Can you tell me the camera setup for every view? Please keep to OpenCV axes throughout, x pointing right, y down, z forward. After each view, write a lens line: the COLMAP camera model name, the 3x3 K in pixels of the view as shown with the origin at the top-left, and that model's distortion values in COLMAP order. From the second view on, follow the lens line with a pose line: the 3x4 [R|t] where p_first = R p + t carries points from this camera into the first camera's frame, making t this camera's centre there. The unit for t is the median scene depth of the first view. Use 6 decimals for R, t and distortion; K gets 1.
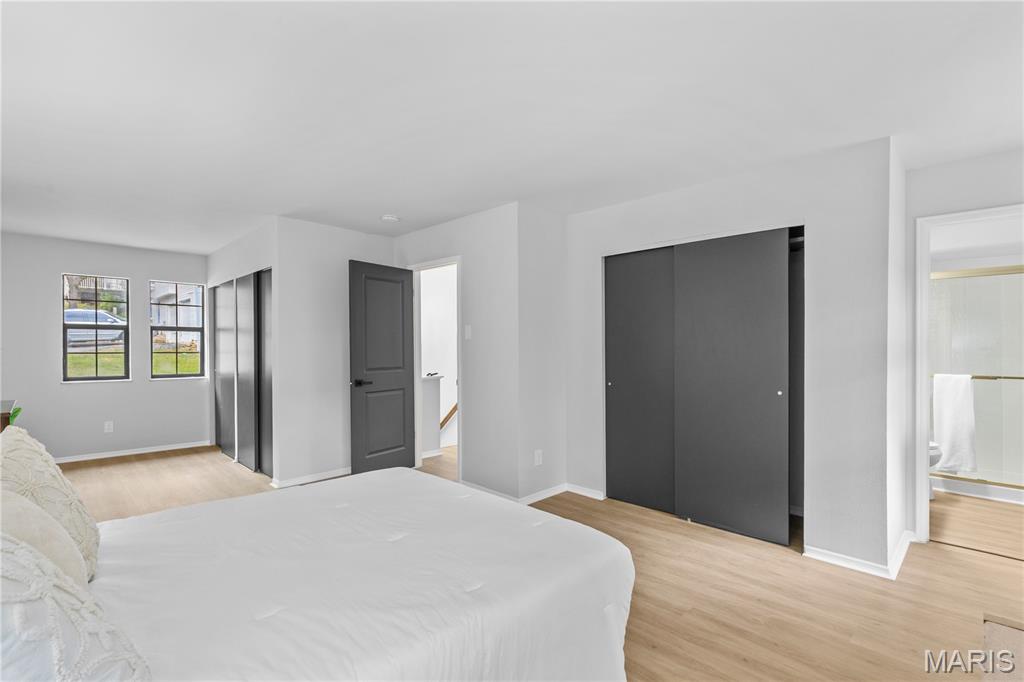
lens RADIAL K [[465.8, 0, 514.1], [0, 465.8, 352.1], [0, 0, 1]] dist [0.004644, 0.000460]
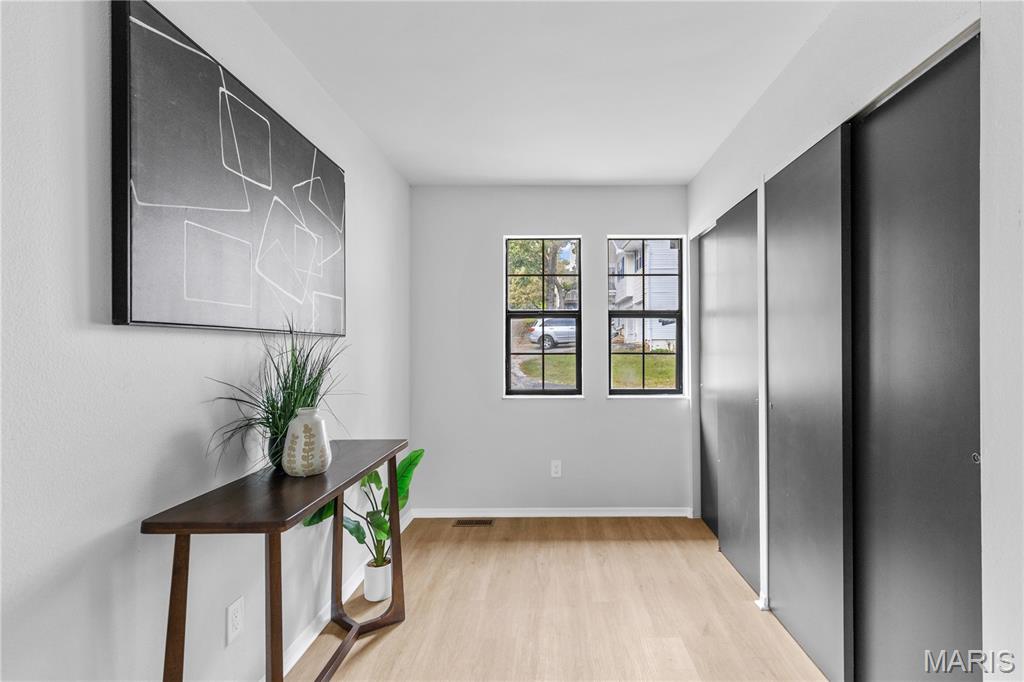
lens RADIAL K [[465.8, 0, 520.7], [0, 465.8, 347.4], [0, 0, 1]] dist [0.004644, 0.000460]
pose [[0.653992, -0.006334, -0.756475, -0.369110], [-0.002757, 0.999938, -0.010757, 0.000041], [0.756496, 0.009121, 0.653935, 0.485156]]
